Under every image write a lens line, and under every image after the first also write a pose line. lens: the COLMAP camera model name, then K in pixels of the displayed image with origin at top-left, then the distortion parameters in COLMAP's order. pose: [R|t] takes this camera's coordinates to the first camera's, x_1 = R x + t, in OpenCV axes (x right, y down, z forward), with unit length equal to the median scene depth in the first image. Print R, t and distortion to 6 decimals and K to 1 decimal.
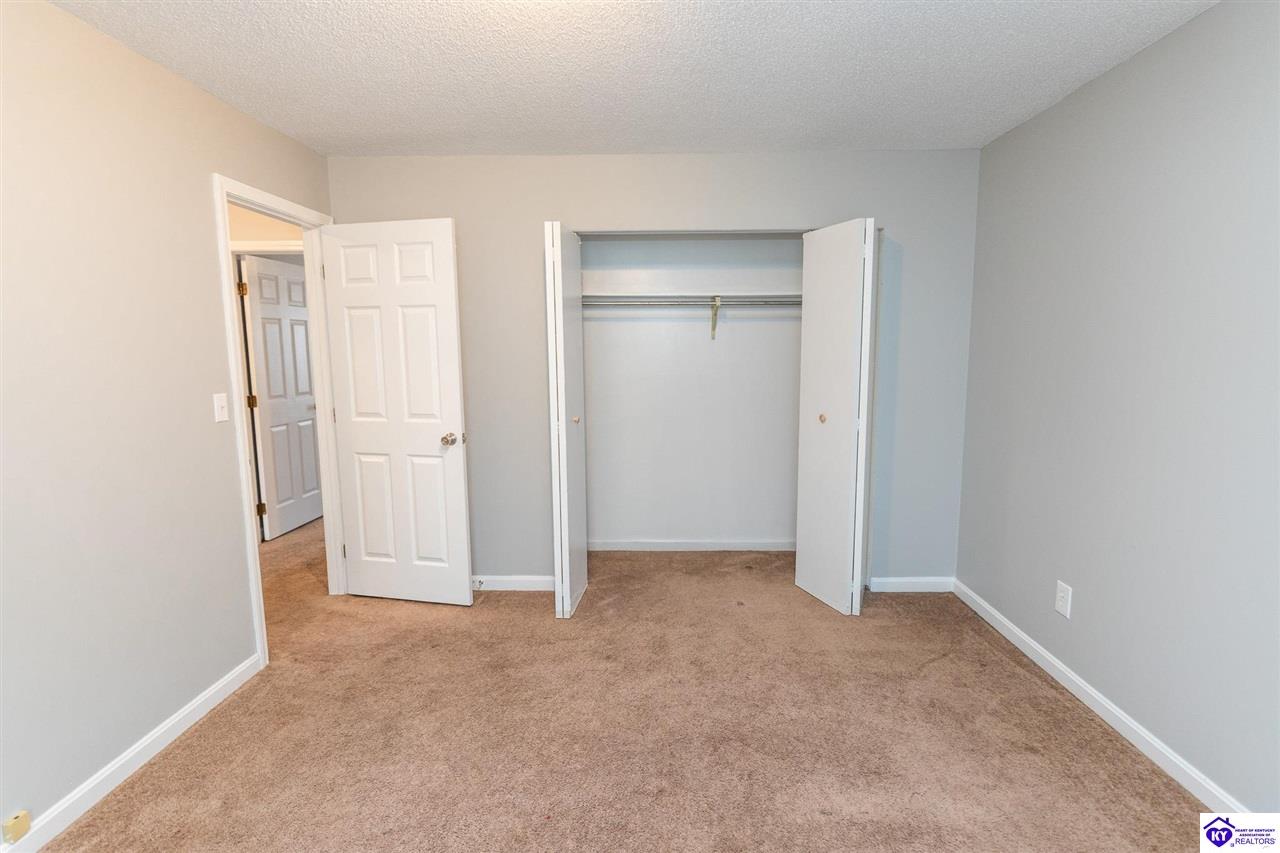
lens RADIAL K [[617.3, 0, 645.6], [0, 617.3, 422.4], [0, 0, 1]] dist [-0.000350, -0.000743]
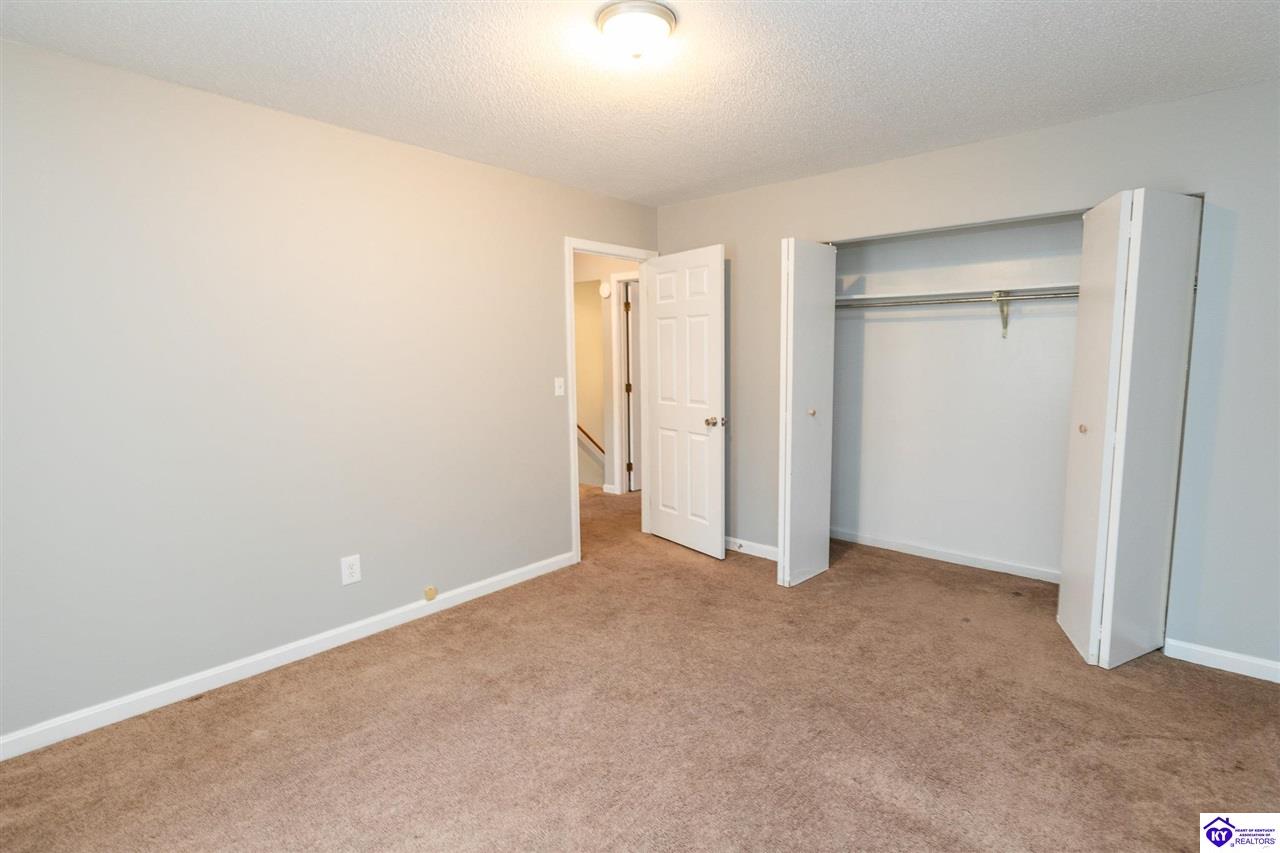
lens RADIAL K [[686.1, 0, 712.4], [0, 686.1, 433.6], [0, 0, 1]] dist [0.000807, -0.000107]
pose [[0.766121, 0.074682, -0.638342, 0.556042], [-0.075244, 0.996818, 0.026315, 0.014410], [0.638276, 0.027871, 0.769303, -0.062618]]
